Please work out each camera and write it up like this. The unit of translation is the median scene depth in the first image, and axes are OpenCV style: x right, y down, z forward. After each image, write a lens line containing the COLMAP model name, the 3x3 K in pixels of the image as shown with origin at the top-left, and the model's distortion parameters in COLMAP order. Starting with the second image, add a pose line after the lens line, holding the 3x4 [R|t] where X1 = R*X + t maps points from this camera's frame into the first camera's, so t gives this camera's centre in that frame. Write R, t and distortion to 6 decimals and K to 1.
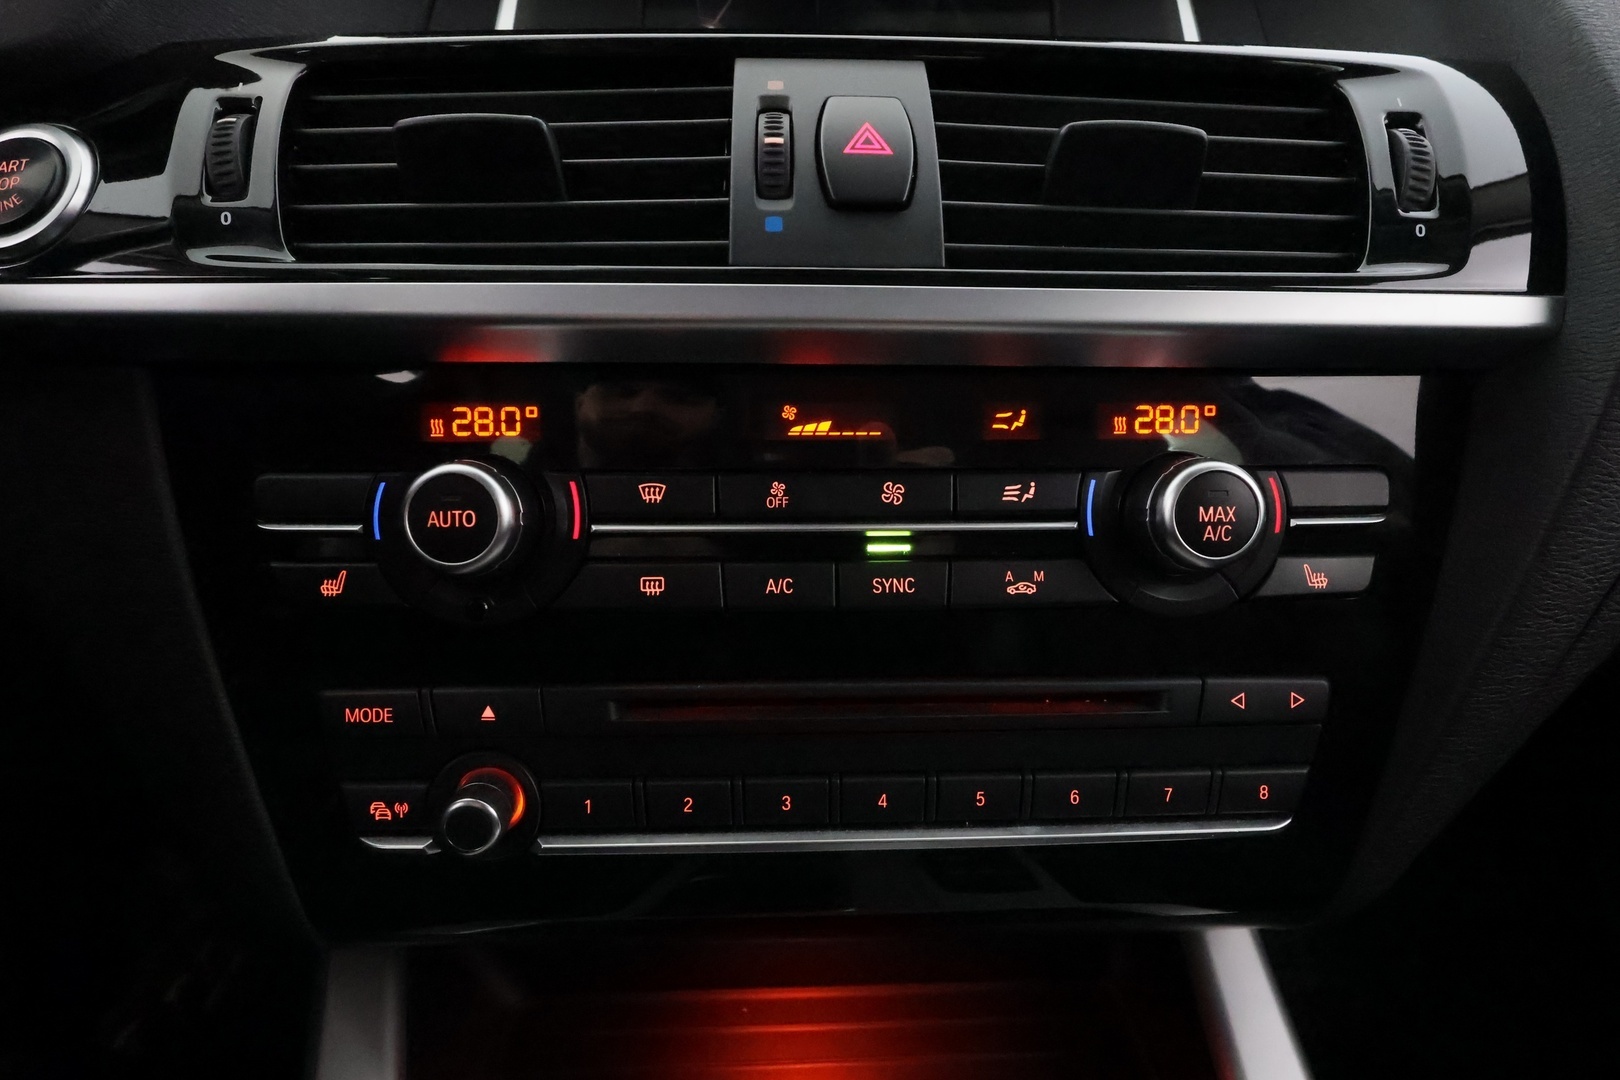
lens RADIAL K [[875.6, 0, 810.0], [0, 875.6, 540.0], [0, 0, 1]] dist [0.004442, 0.000585]
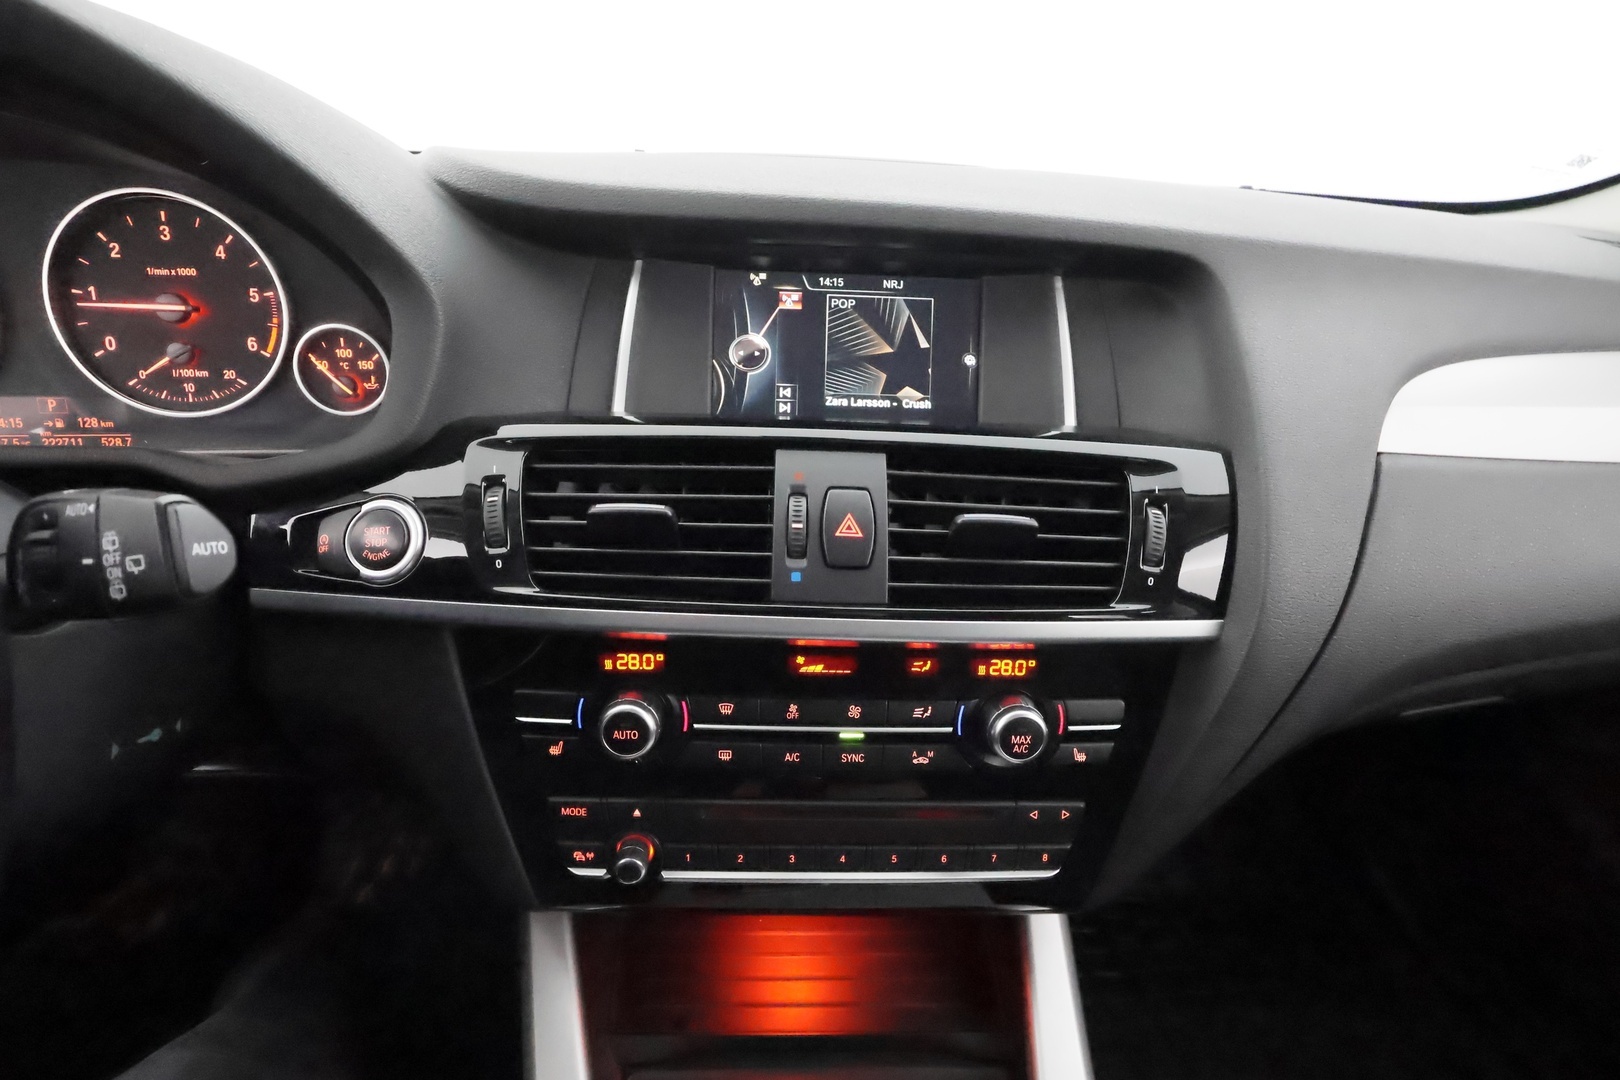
lens RADIAL K [[768.3, 0, 810.0], [0, 768.3, 540.0], [0, 0, 1]] dist [-0.002704, -0.000128]
pose [[0.999374, 0.034544, 0.007673, -0.025511], [-0.035296, 0.988558, 0.146655, -0.644600], [-0.002519, -0.146834, 0.989158, -0.561016]]
